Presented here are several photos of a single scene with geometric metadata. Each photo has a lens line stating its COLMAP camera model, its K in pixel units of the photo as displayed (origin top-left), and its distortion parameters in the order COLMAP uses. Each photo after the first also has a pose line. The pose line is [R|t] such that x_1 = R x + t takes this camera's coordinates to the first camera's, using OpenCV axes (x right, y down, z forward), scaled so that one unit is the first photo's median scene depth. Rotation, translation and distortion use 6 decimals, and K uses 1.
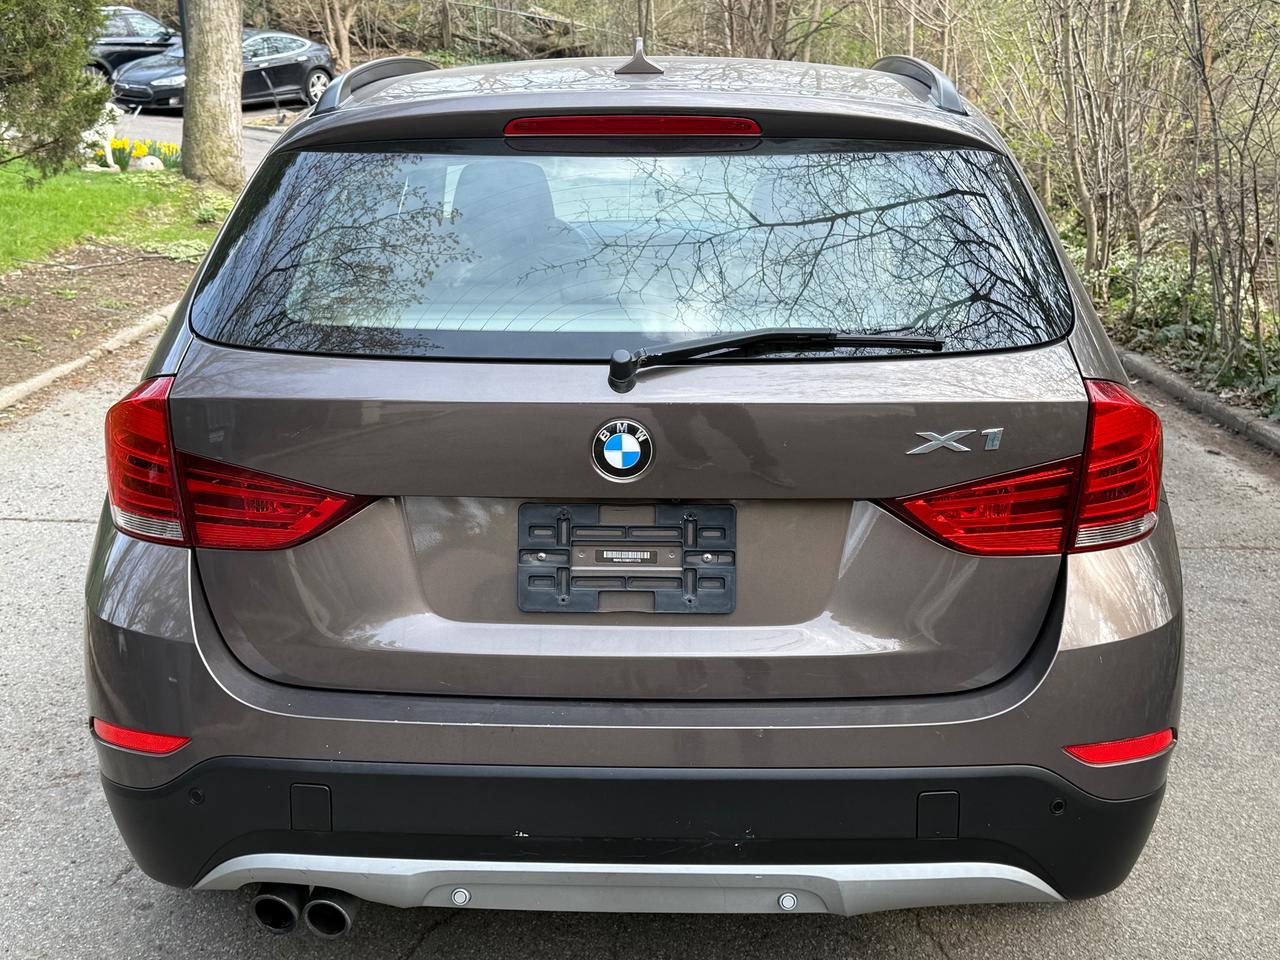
lens RADIAL K [[1600.0, 0, 640.0], [0, 1600.0, 480.0], [0, 0, 1]] dist [0.224409, -0.531949]
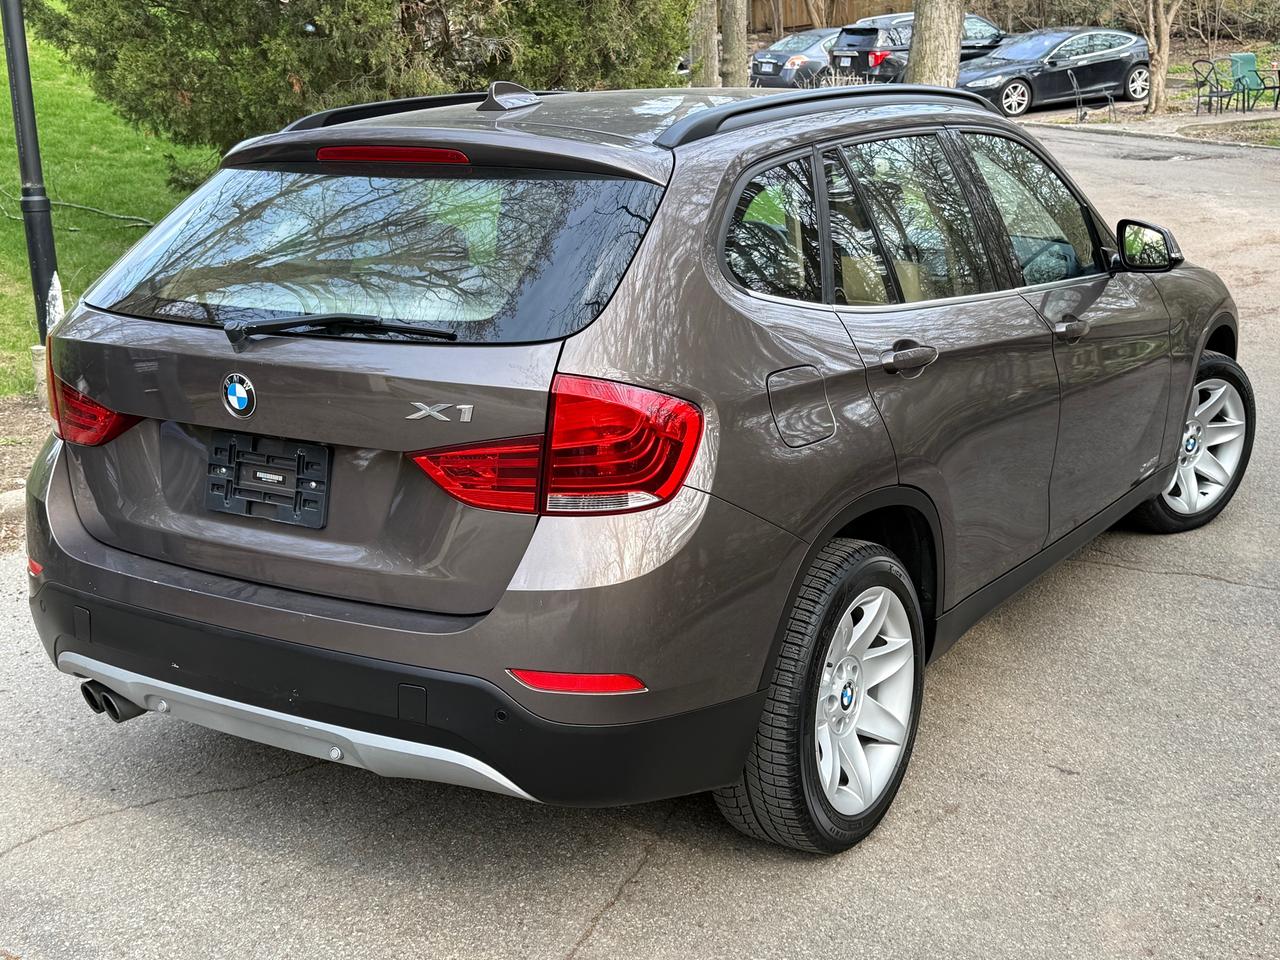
lens RADIAL K [[1600.0, 0, 640.0], [0, 1600.0, 480.0], [0, 0, 1]] dist [0.224409, -0.531949]
pose [[0.857500, 0.110837, -0.502404, 0.139032], [-0.109177, 0.993480, 0.032832, -0.004249], [0.502767, 0.026698, 0.864010, -0.001536]]
